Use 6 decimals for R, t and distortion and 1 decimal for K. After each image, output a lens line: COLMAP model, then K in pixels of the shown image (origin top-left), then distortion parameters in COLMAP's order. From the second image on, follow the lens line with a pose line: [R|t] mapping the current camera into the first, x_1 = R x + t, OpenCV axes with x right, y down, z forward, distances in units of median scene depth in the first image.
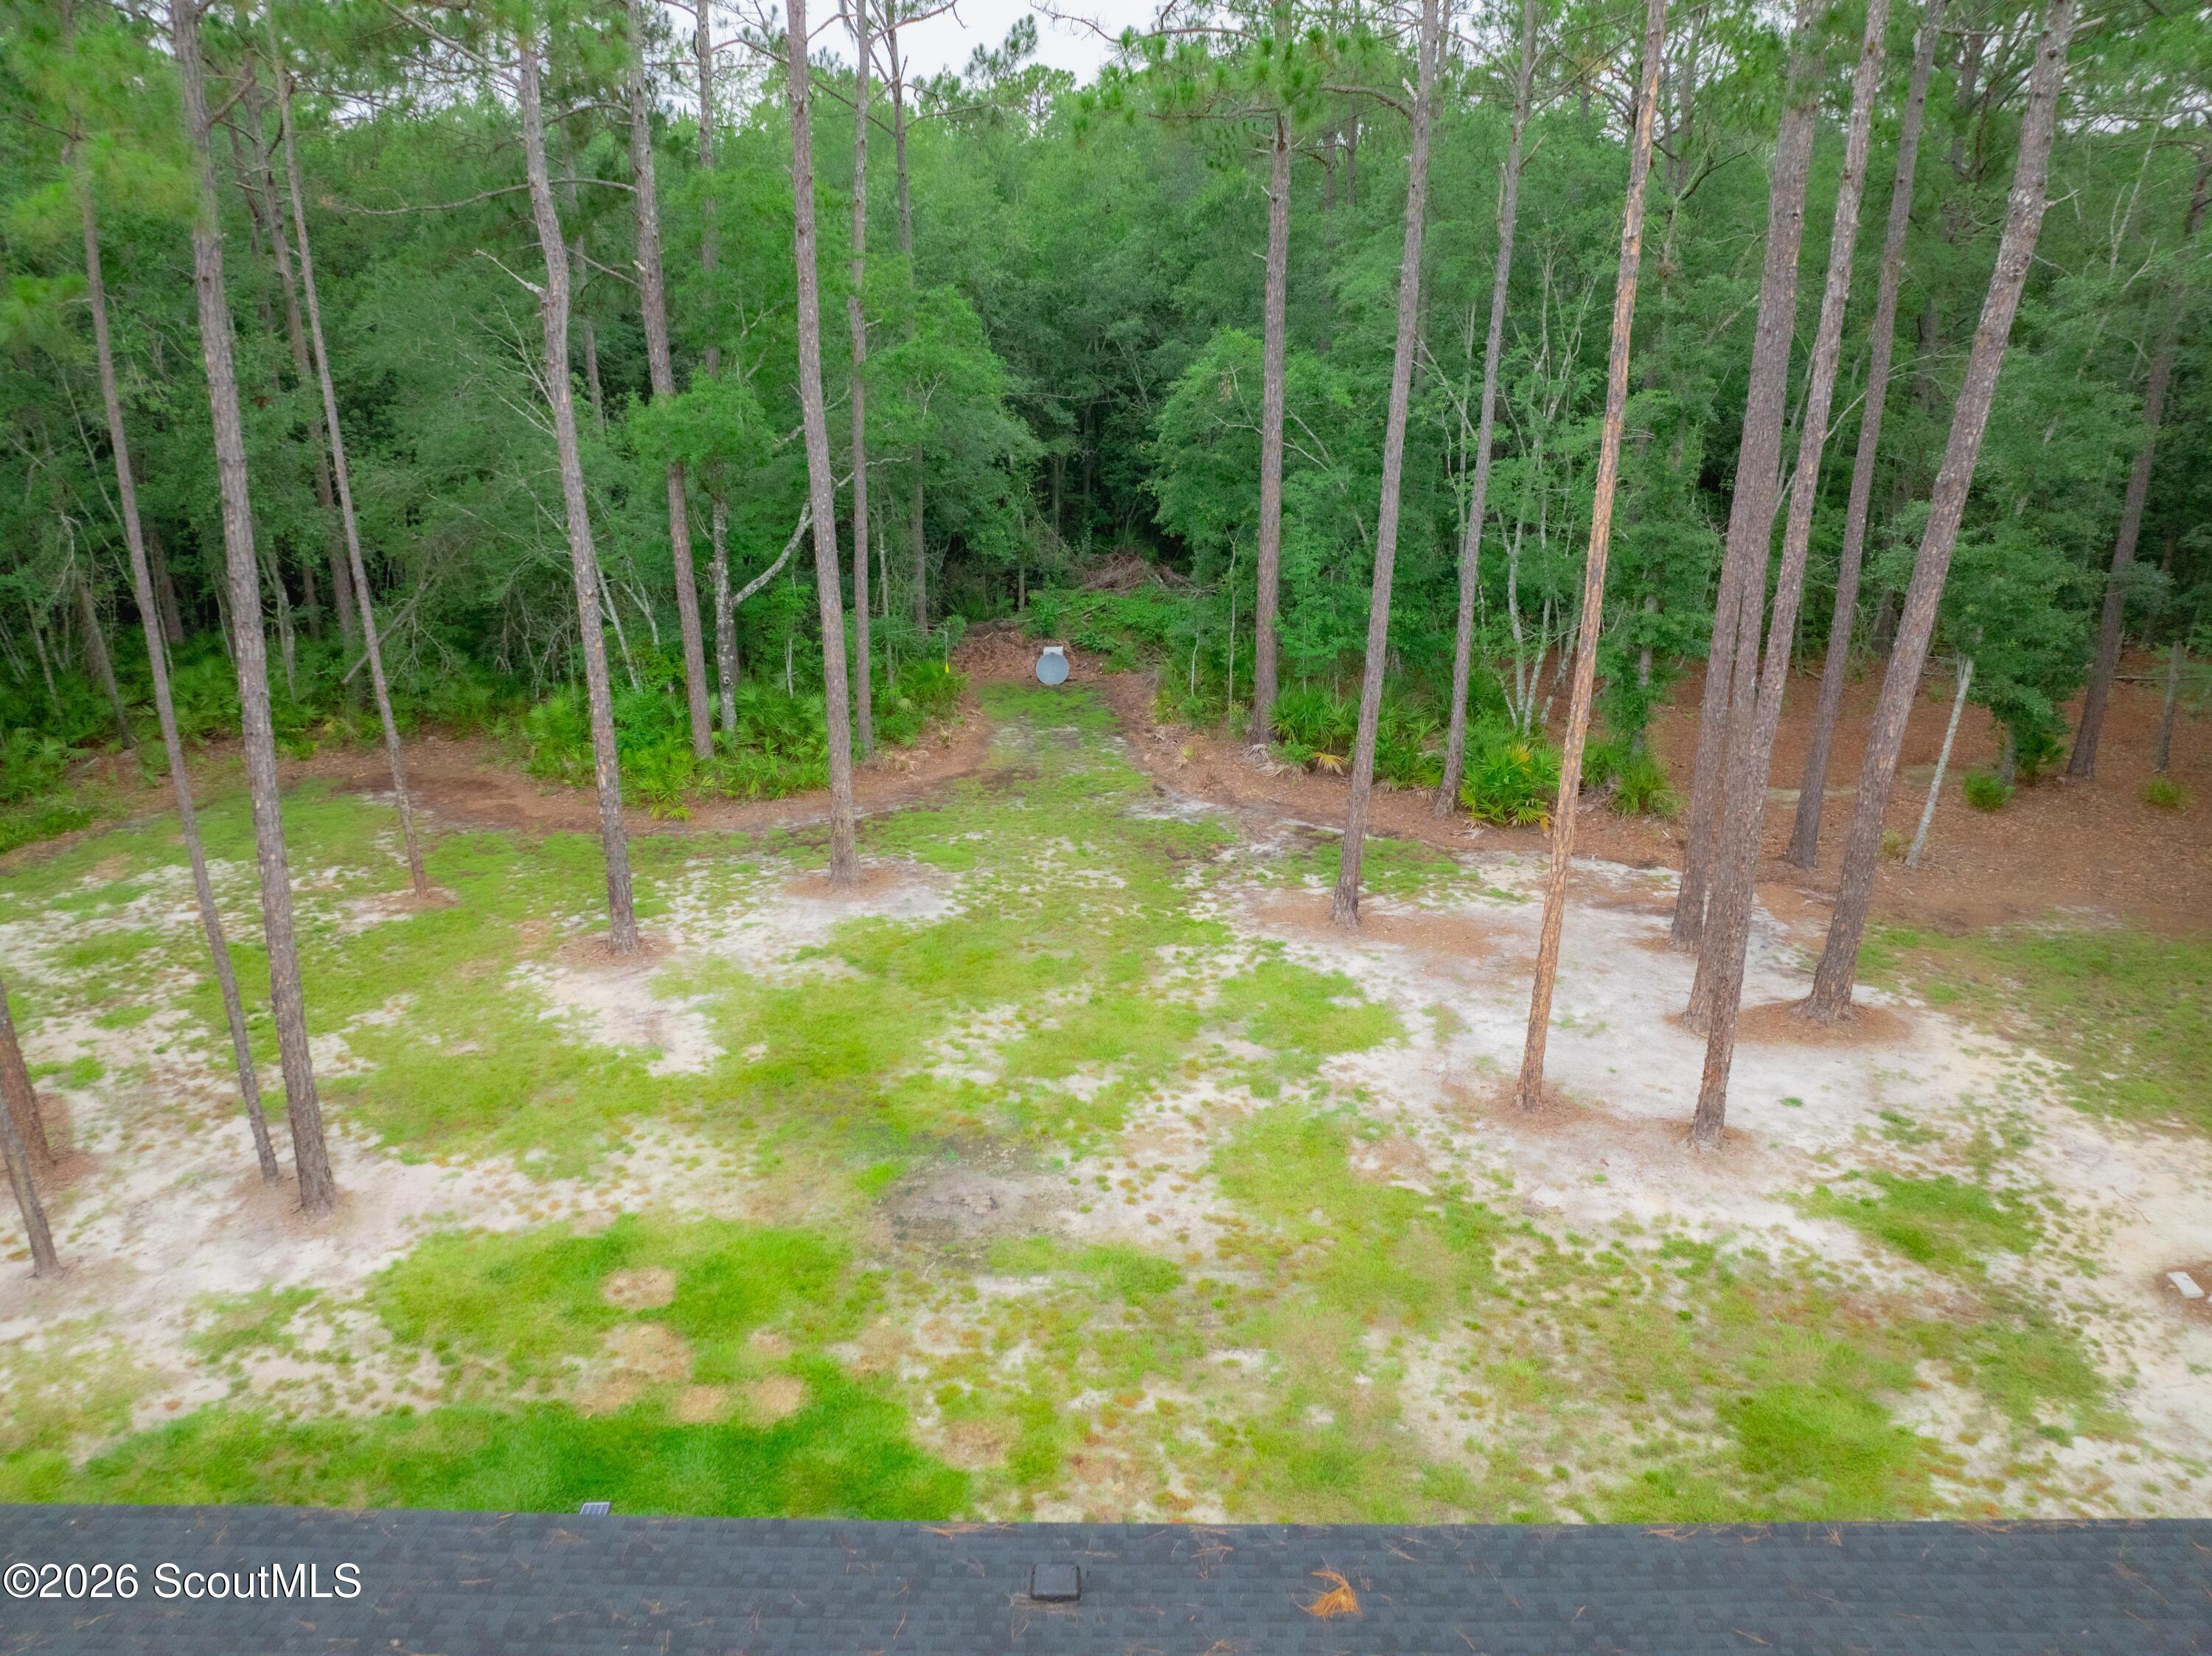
lens RADIAL K [[1561.5, 0, 1098.7], [0, 1561.5, 825.5], [0, 0, 1]] dist [-0.041073, 0.004274]
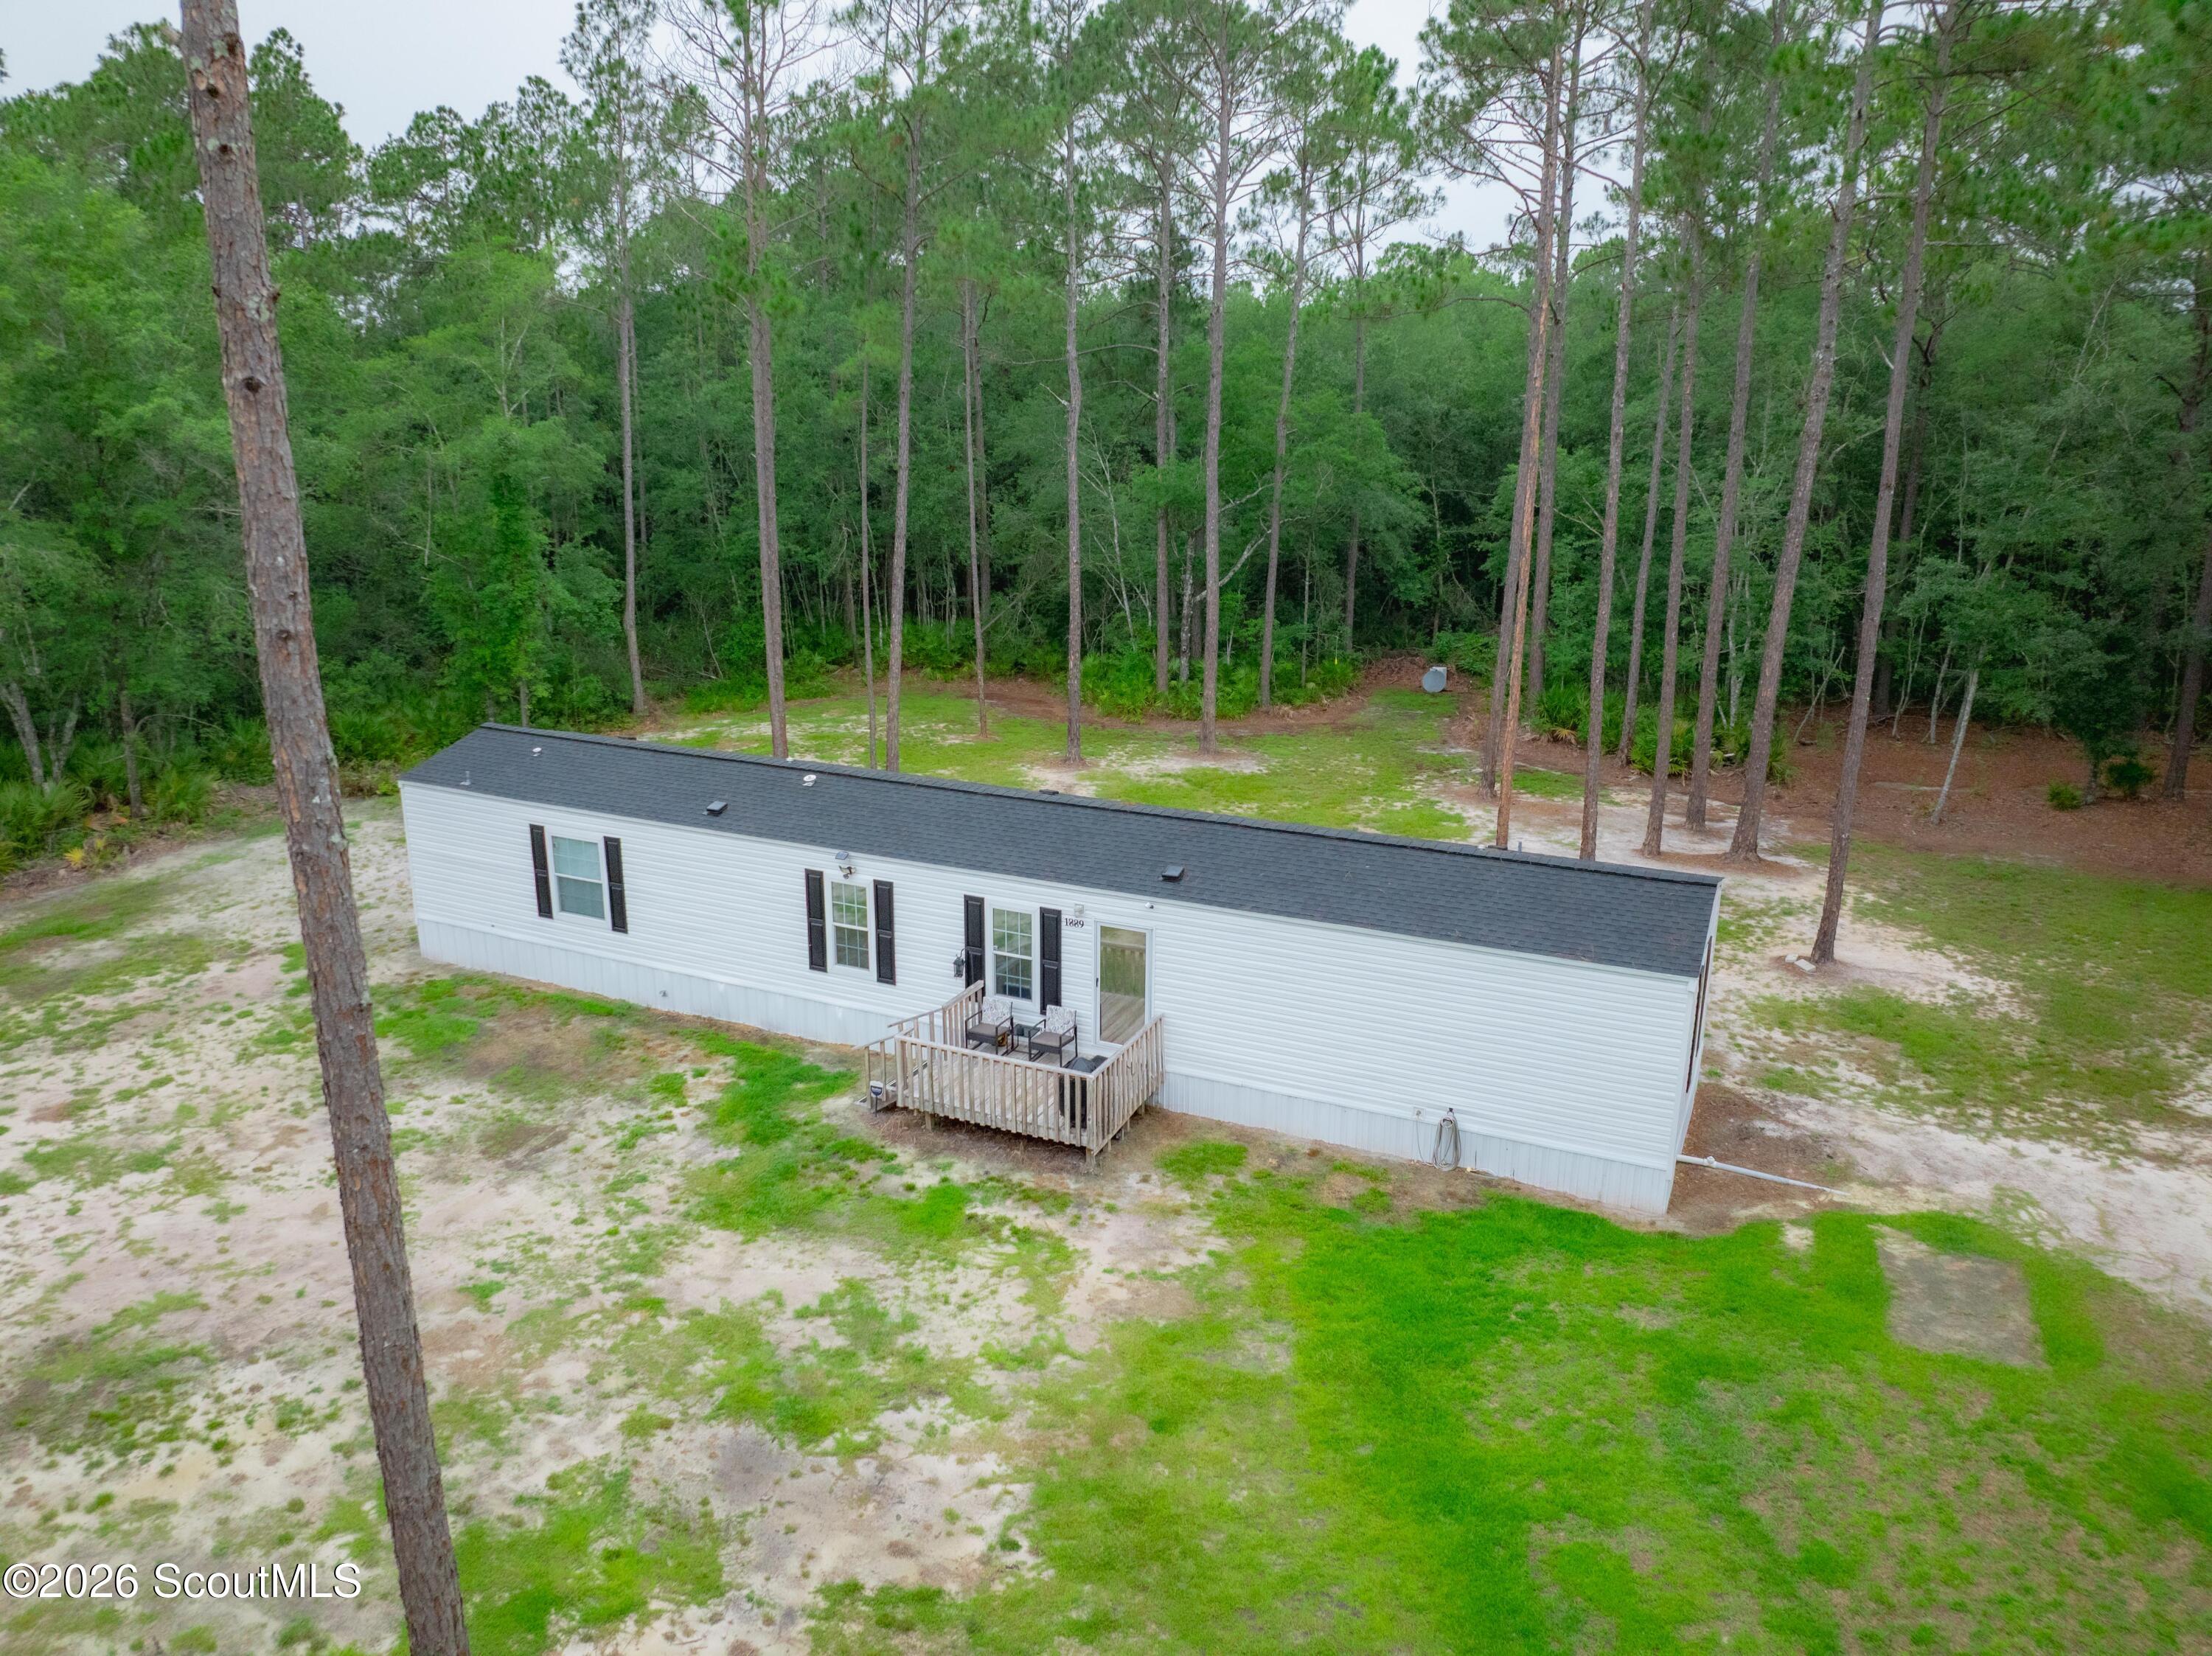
lens RADIAL K [[1561.5, 0, 1095.7], [0, 1561.5, 814.2], [0, 0, 1]] dist [-0.041073, 0.004274]
pose [[0.906171, 0.113280, -0.407458, 0.362840], [-0.149895, 0.986941, -0.058976, 0.189464], [0.395456, 0.114518, 0.911318, -0.493240]]
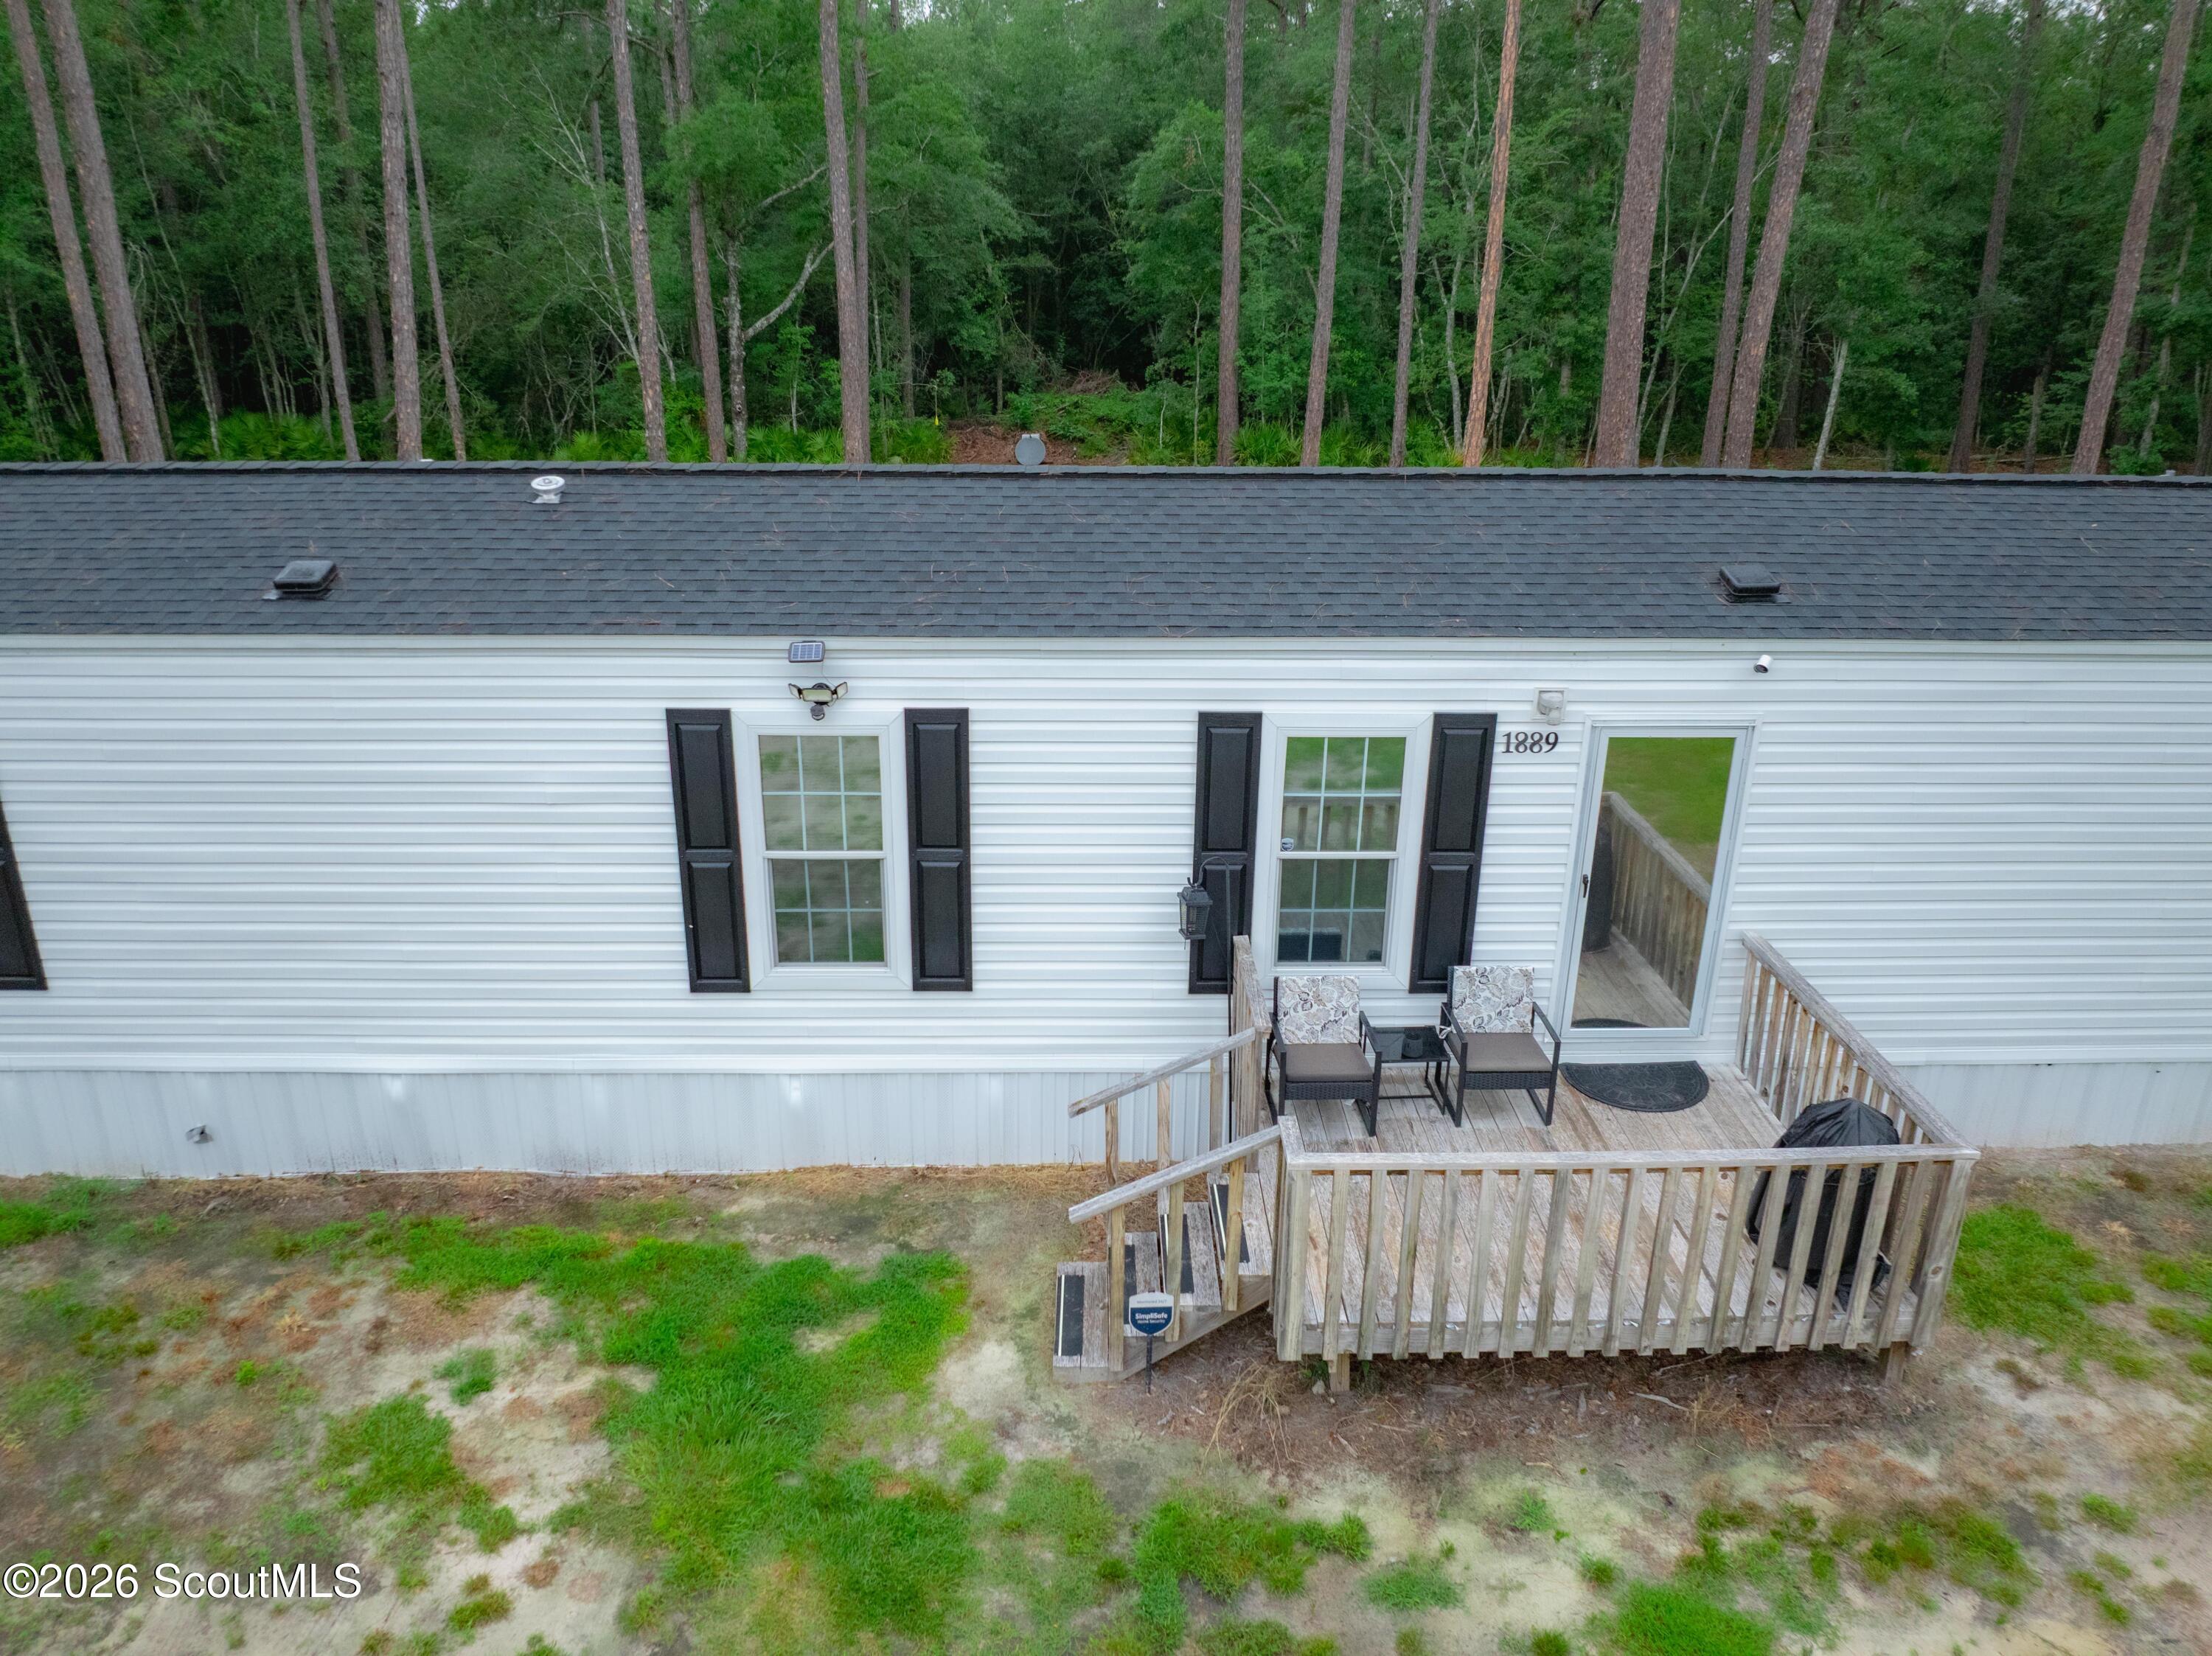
lens RADIAL K [[1561.5, 0, 1097.1], [0, 1561.5, 820.5], [0, 0, 1]] dist [-0.041073, 0.004274]
pose [[0.999643, -0.004428, 0.026357, -0.016825], [0.004587, 0.999972, -0.005995, 0.213156], [-0.026329, 0.006114, 0.999635, -0.105537]]
